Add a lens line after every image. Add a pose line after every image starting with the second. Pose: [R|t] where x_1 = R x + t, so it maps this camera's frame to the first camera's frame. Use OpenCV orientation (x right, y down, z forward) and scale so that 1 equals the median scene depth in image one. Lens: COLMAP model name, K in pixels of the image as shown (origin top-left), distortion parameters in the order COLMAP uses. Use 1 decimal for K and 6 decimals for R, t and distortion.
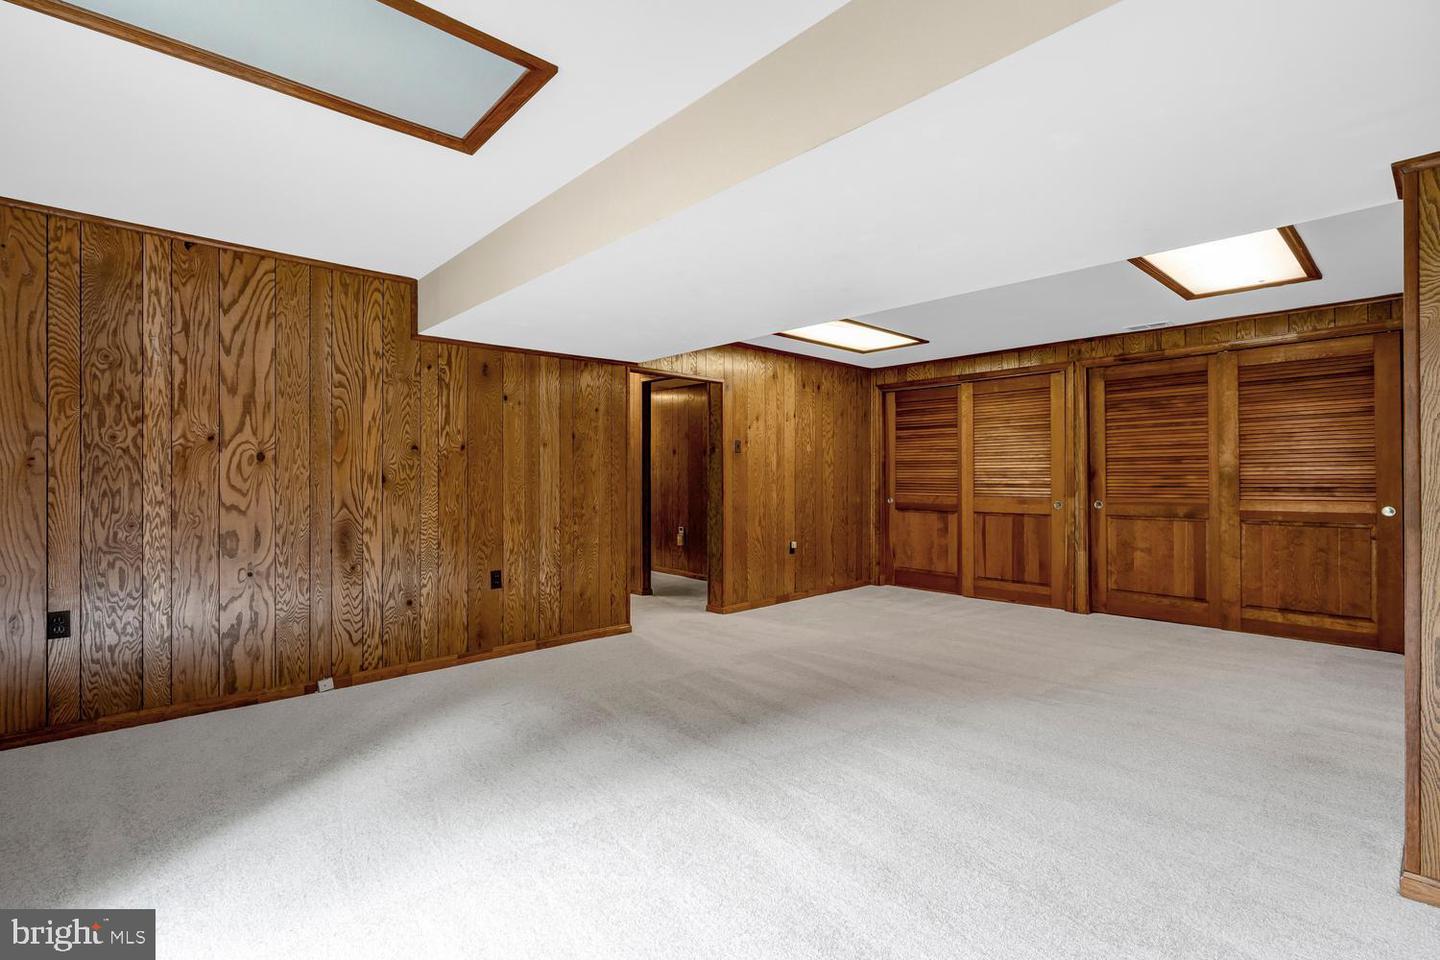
lens RADIAL K [[656.0, 0, 718.7], [0, 656.0, 476.0], [0, 0, 1]] dist [-0.011052, 0.000696]
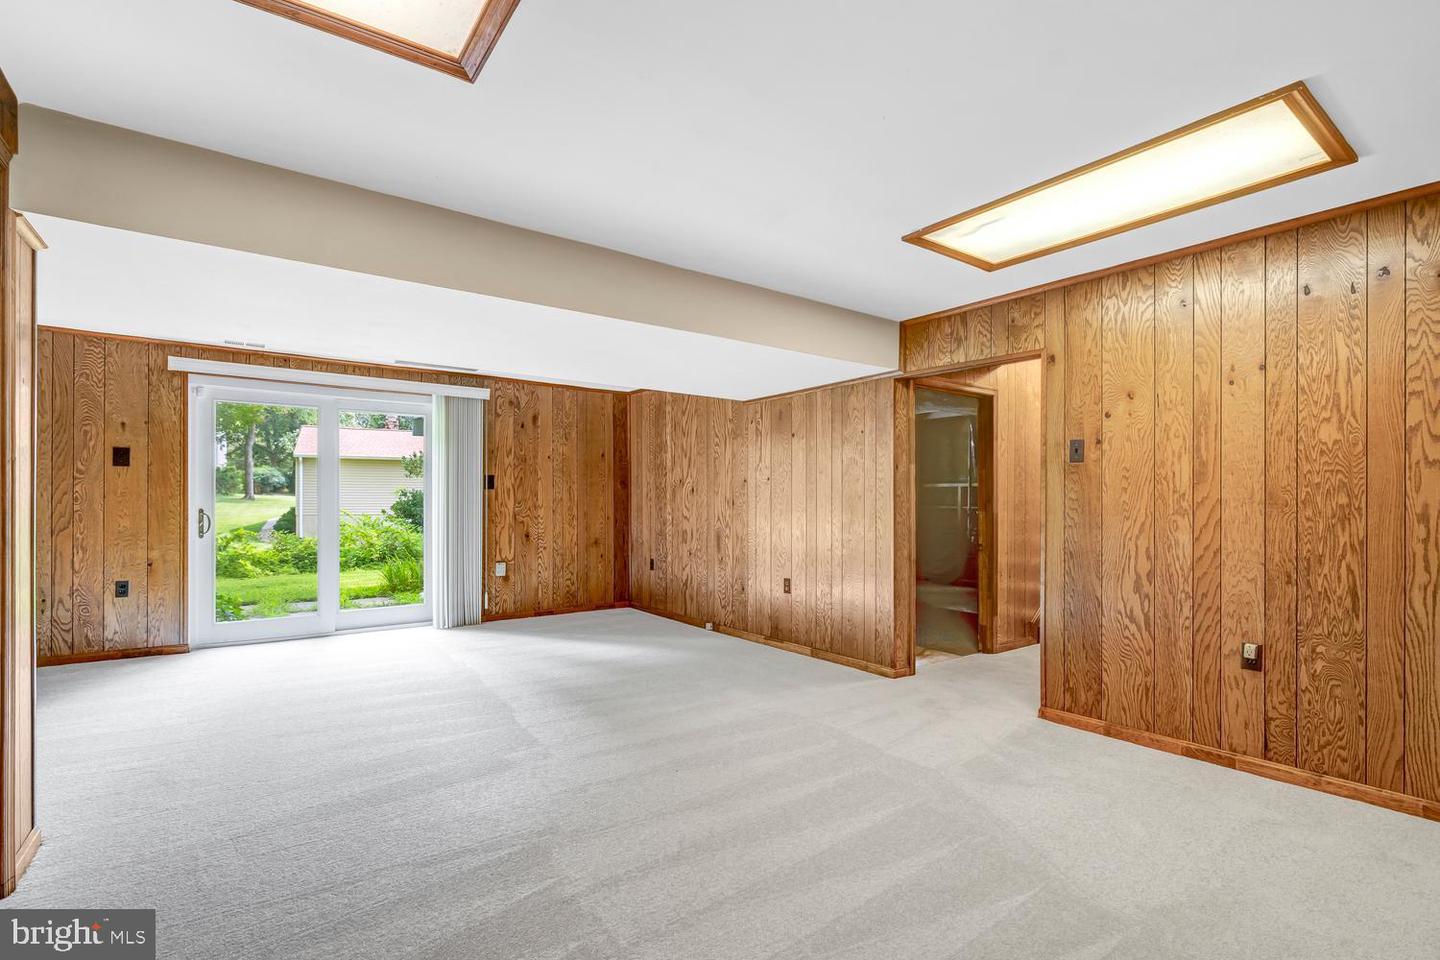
lens RADIAL K [[656.0, 0, 699.7], [0, 656.0, 500.9], [0, 0, 1]] dist [-0.011052, 0.000696]
pose [[-0.114032, 0.002985, -0.993473, 1.110133], [0.003647, 0.999990, 0.002586, -0.004107], [0.993470, -0.003328, -0.114042, 1.222496]]
